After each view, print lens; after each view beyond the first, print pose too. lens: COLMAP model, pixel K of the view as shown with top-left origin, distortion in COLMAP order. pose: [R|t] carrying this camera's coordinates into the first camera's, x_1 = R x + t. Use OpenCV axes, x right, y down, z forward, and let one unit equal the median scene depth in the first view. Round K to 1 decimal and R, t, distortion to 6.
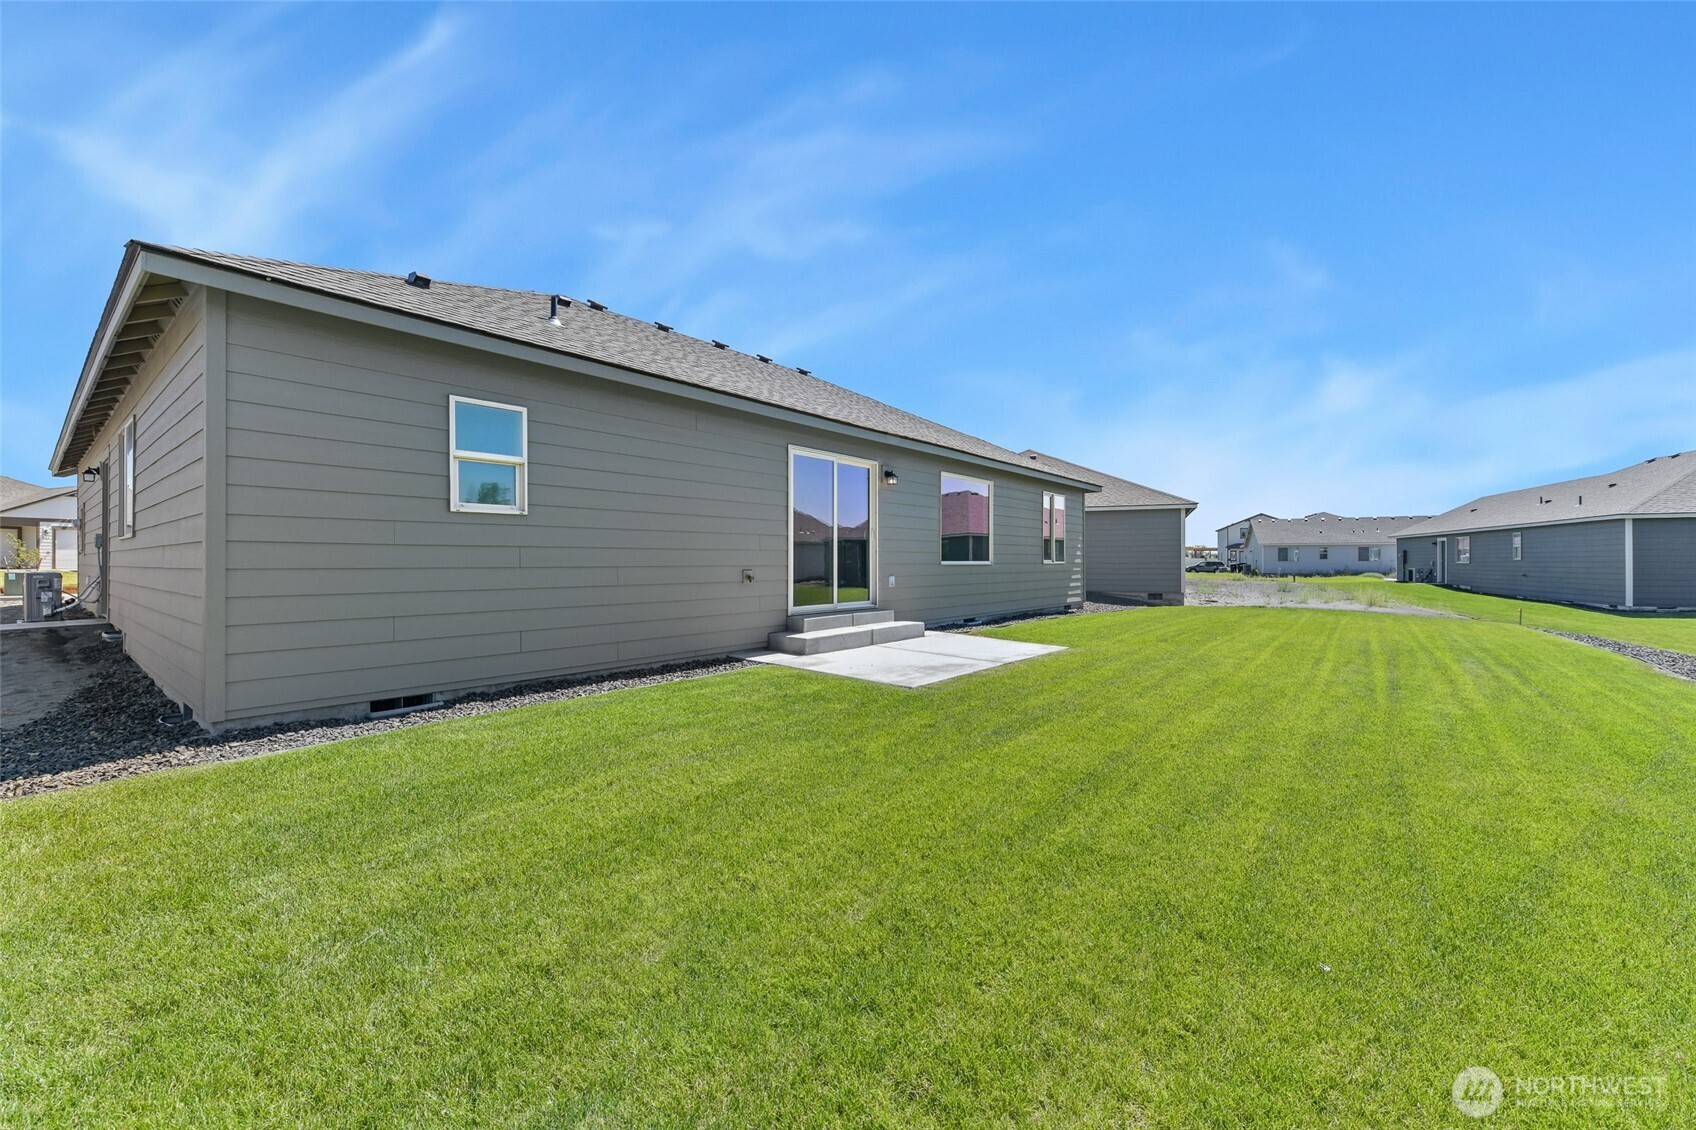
lens RADIAL K [[666.8, 0, 856.8], [0, 666.8, 555.8], [0, 0, 1]] dist [-0.002793, 0.000042]
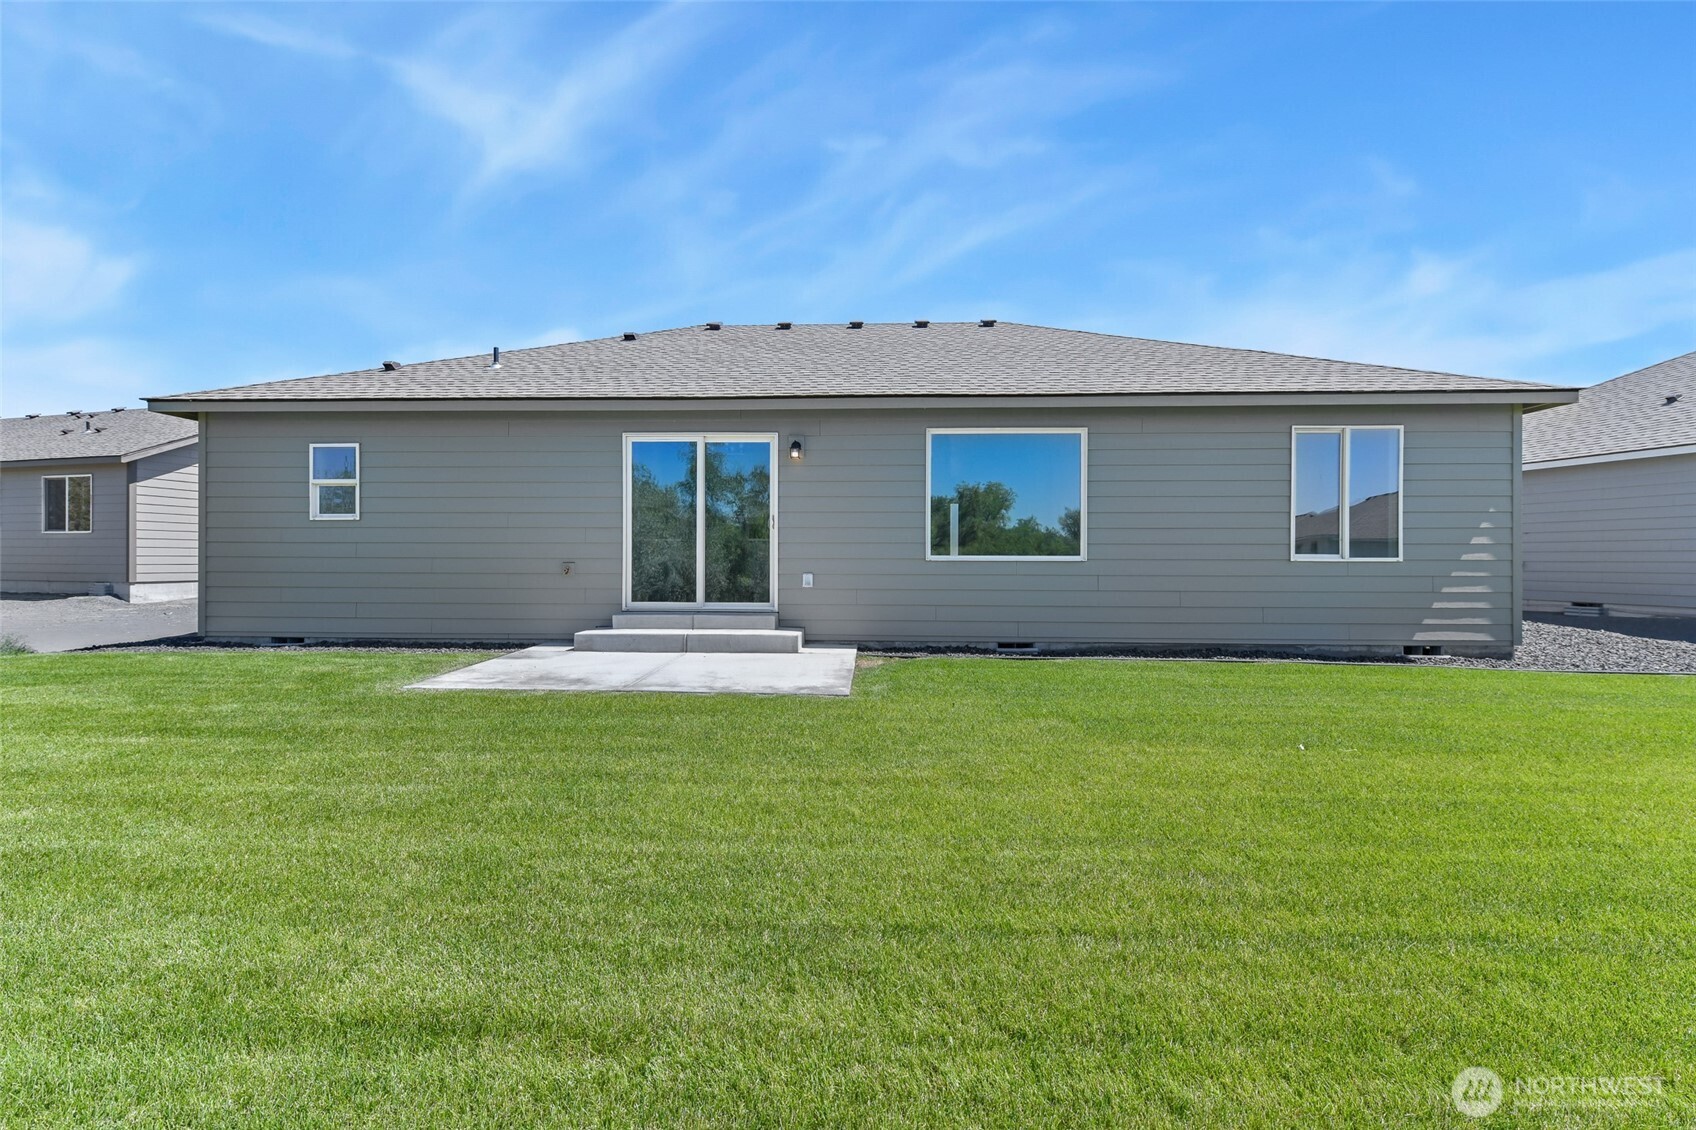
lens RADIAL K [[666.8, 0, 851.9], [0, 666.8, 573.9], [0, 0, 1]] dist [-0.002793, 0.000042]
pose [[0.596975, -0.001832, -0.802258, 0.861435], [0.000550, 0.999998, -0.001874, 0.038176], [0.802259, 0.000677, 0.596975, 0.689258]]
